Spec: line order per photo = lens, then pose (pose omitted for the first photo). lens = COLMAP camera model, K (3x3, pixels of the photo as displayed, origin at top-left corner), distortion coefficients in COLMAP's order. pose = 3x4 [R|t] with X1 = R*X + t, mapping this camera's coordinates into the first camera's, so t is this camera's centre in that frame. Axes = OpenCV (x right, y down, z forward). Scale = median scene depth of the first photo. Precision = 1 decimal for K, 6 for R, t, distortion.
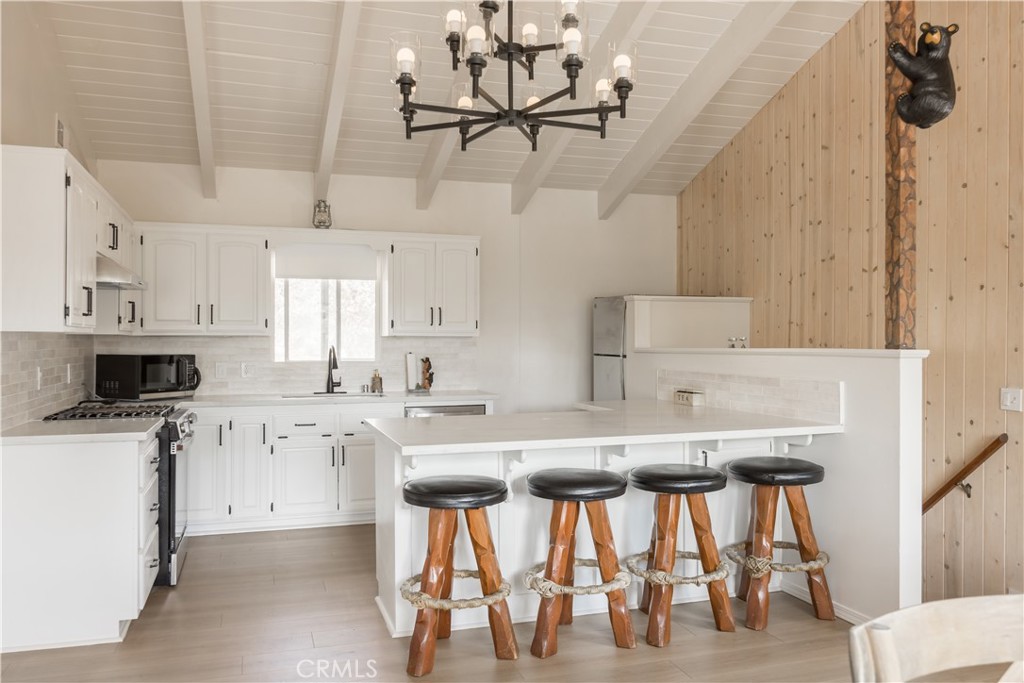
lens RADIAL K [[818.8, 0, 492.7], [0, 818.8, 335.5], [0, 0, 1]] dist [0.003953, 0.009195]
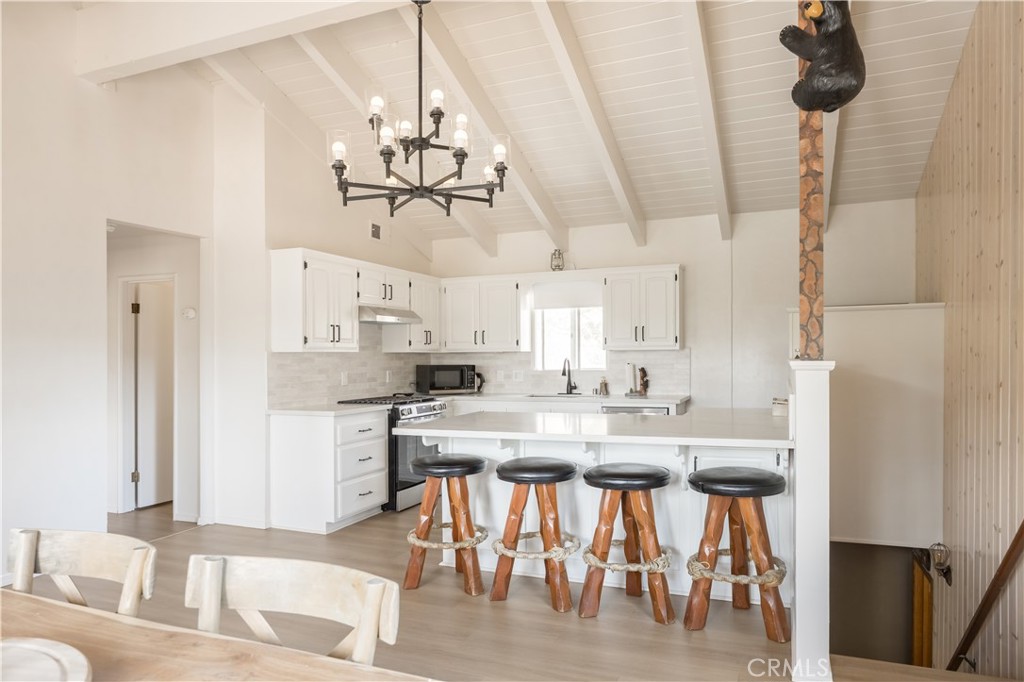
lens RADIAL K [[640.4, 0, 479.3], [0, 640.4, 358.0], [0, 0, 1]] dist [0.008495, 0.007601]
pose [[0.761160, -0.006105, -0.648535, 0.368220], [0.014917, 0.999856, 0.008095, 0.001567], [0.648392, -0.015836, 0.761142, 0.117293]]
